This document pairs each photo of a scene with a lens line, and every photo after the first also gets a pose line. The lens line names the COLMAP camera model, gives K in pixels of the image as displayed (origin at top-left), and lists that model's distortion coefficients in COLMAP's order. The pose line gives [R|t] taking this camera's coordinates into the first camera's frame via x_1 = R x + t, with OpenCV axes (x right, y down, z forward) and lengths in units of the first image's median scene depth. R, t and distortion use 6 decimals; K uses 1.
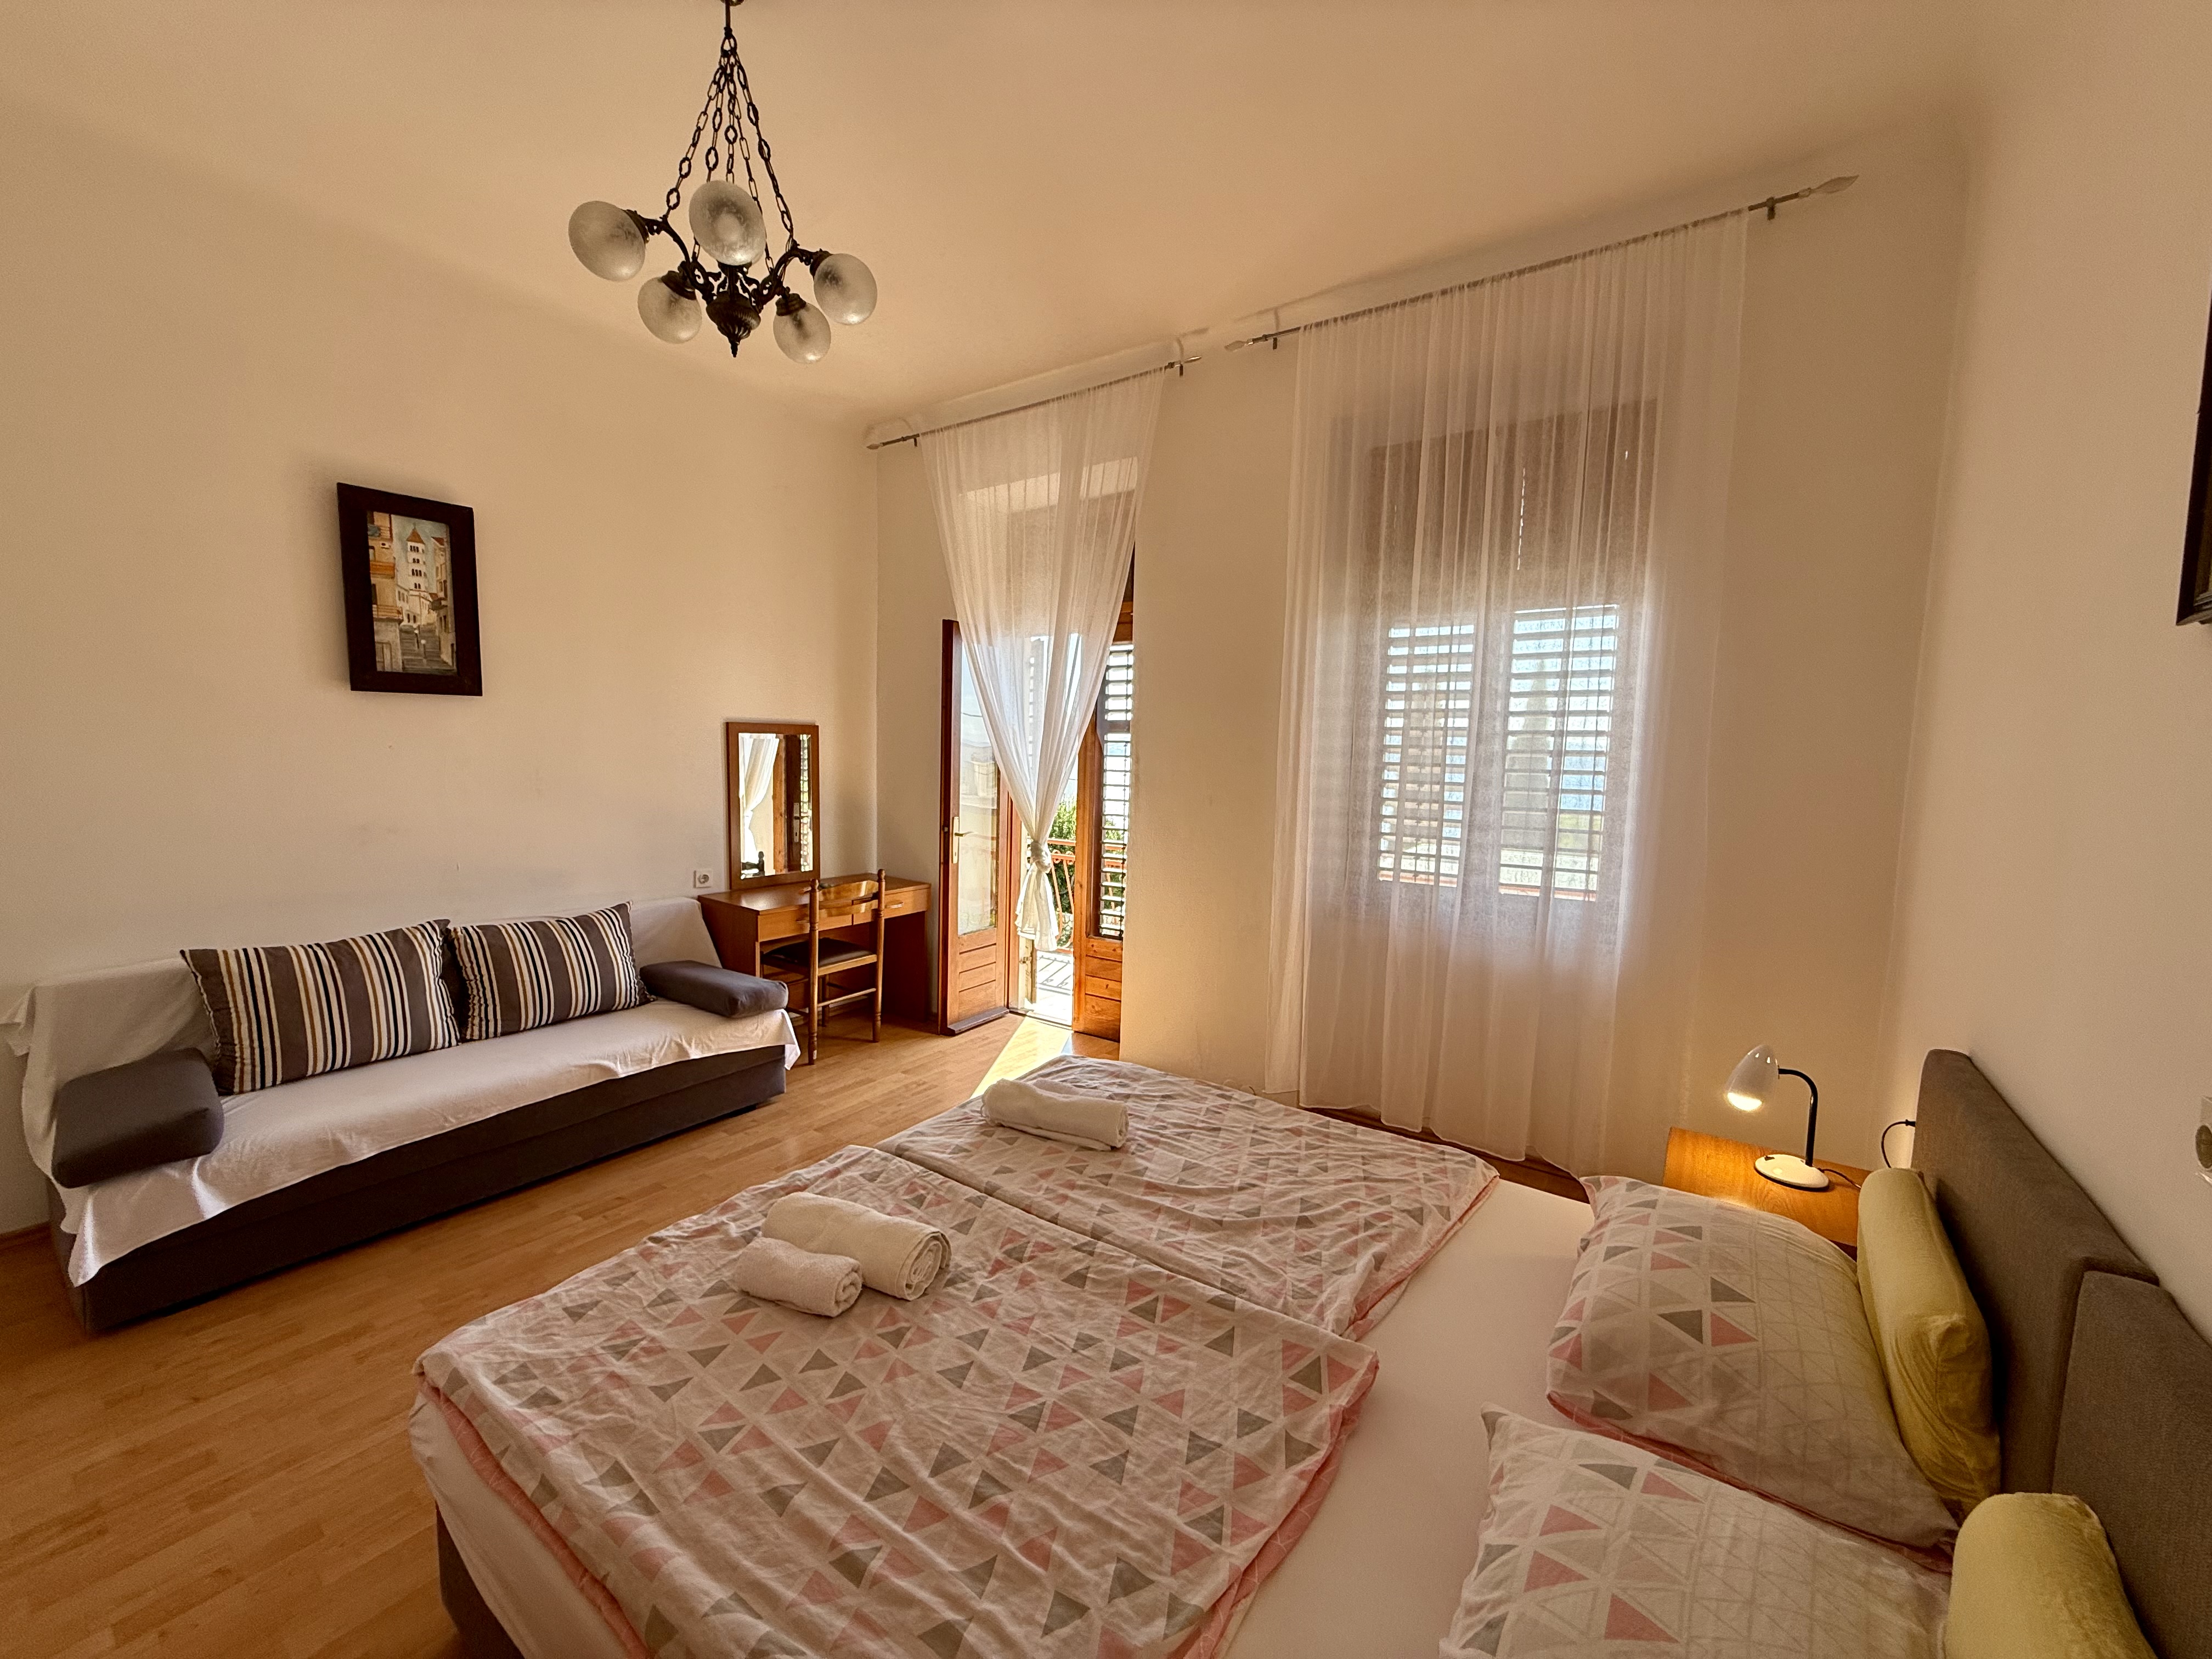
lens RADIAL K [[878.6, 0, 1110.2], [0, 878.6, 832.2], [0, 0, 1]] dist [-0.000423, 0.000211]
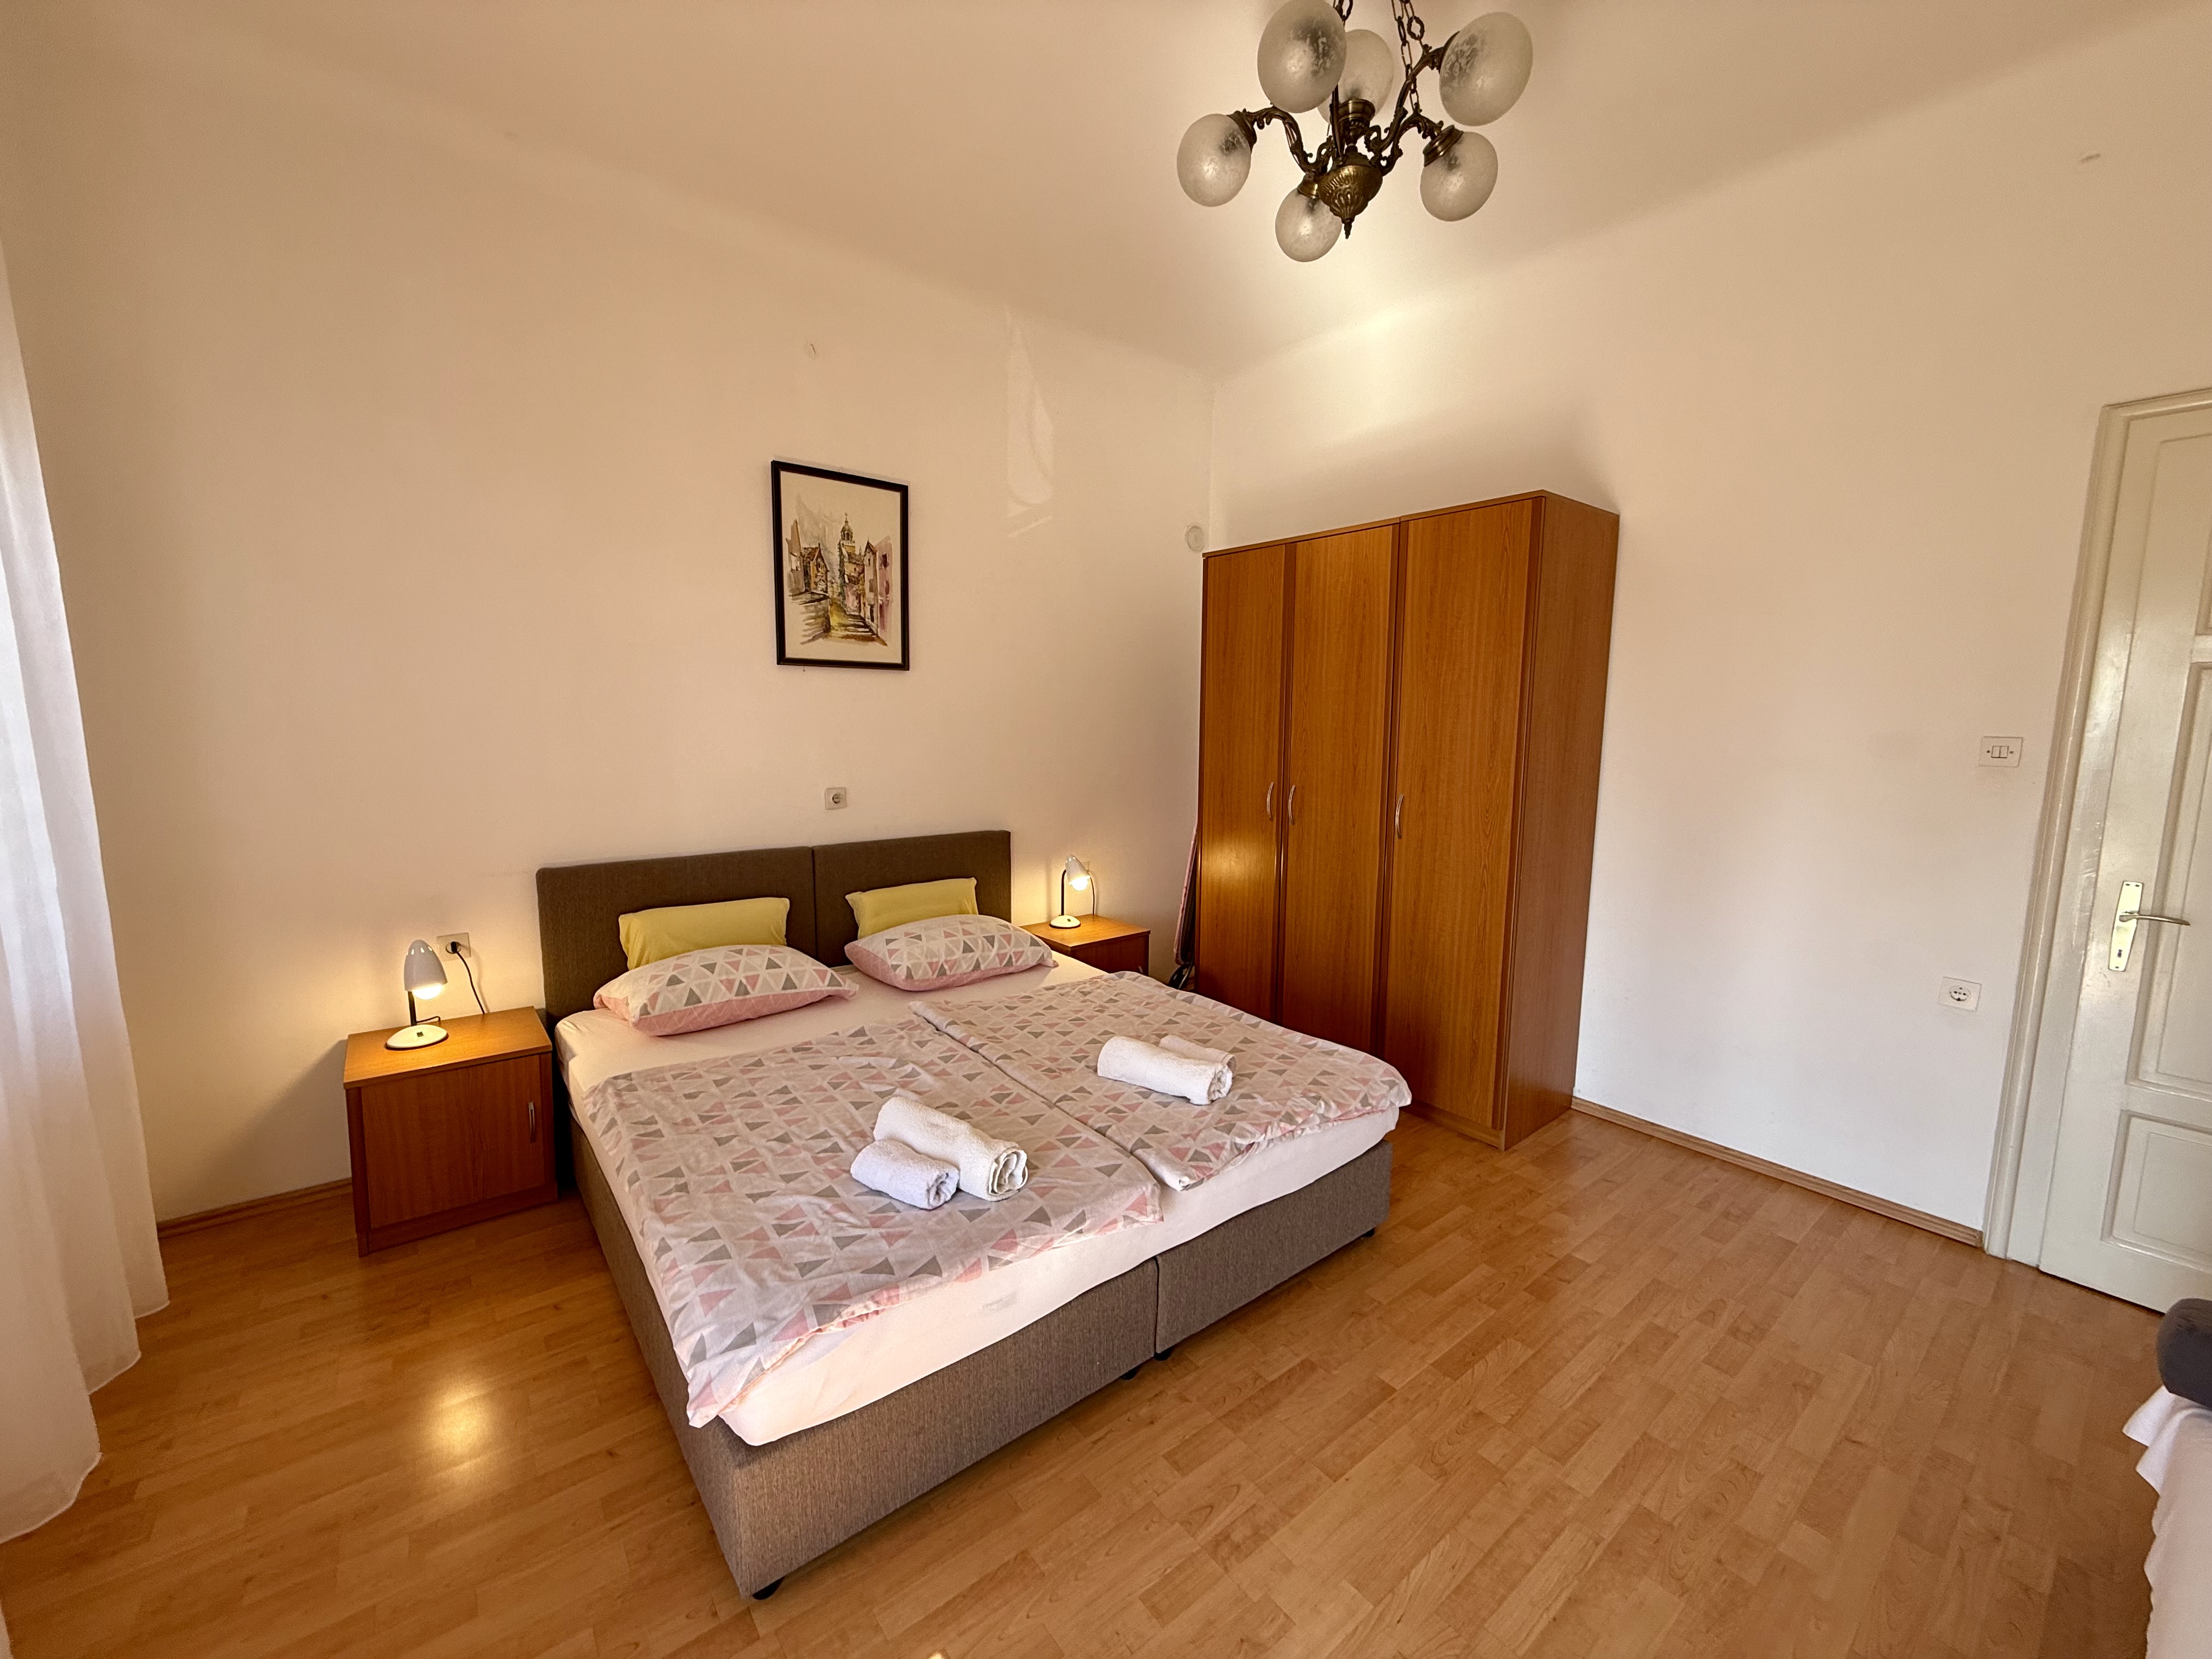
lens RADIAL K [[878.6, 0, 1106.4], [0, 878.6, 832.2], [0, 0, 1]] dist [-0.000423, 0.000211]
pose [[-0.960366, -0.072784, 0.269072, -0.382996], [-0.010744, 0.974255, 0.225191, -0.150280], [-0.278535, 0.213375, -0.936424, 1.565800]]
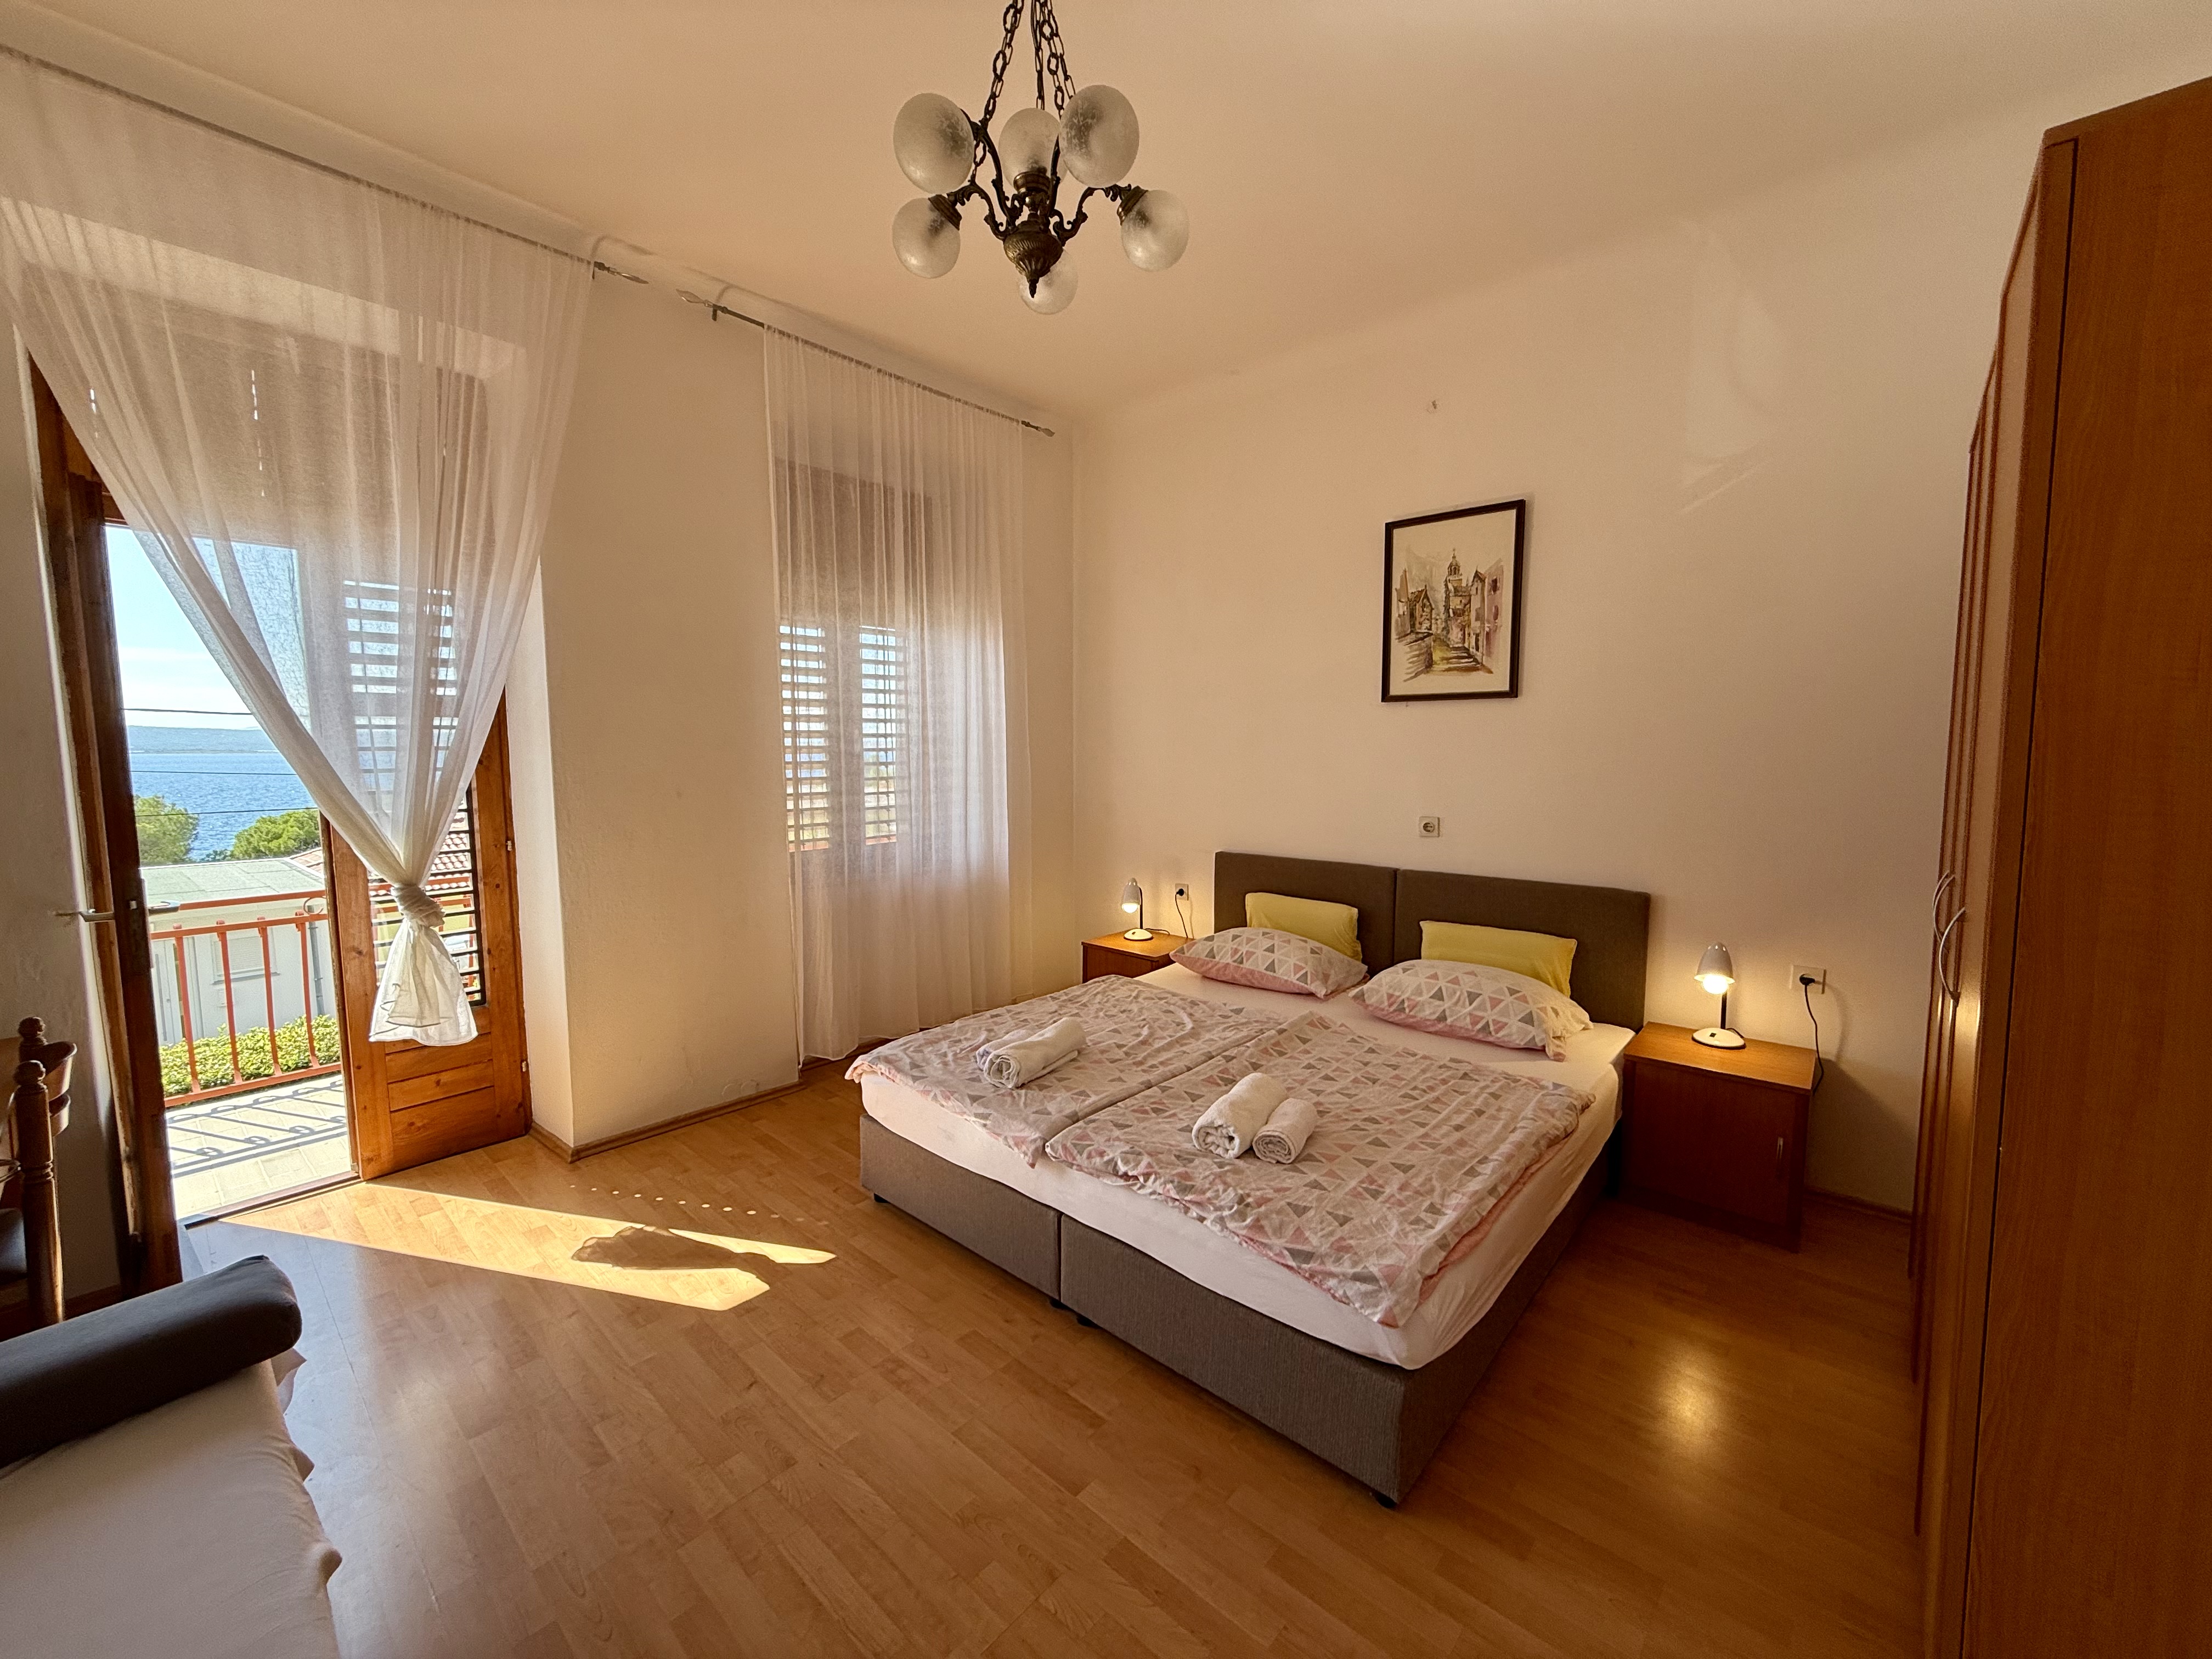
lens RADIAL K [[878.6, 0, 1100.0], [0, 878.6, 832.1], [0, 0, 1]] dist [-0.000423, 0.000211]
pose [[0.113184, -0.121779, 0.986083, -1.087616], [0.094399, 0.989289, 0.111340, -0.085014], [-0.989080, 0.080483, 0.123467, 0.703844]]
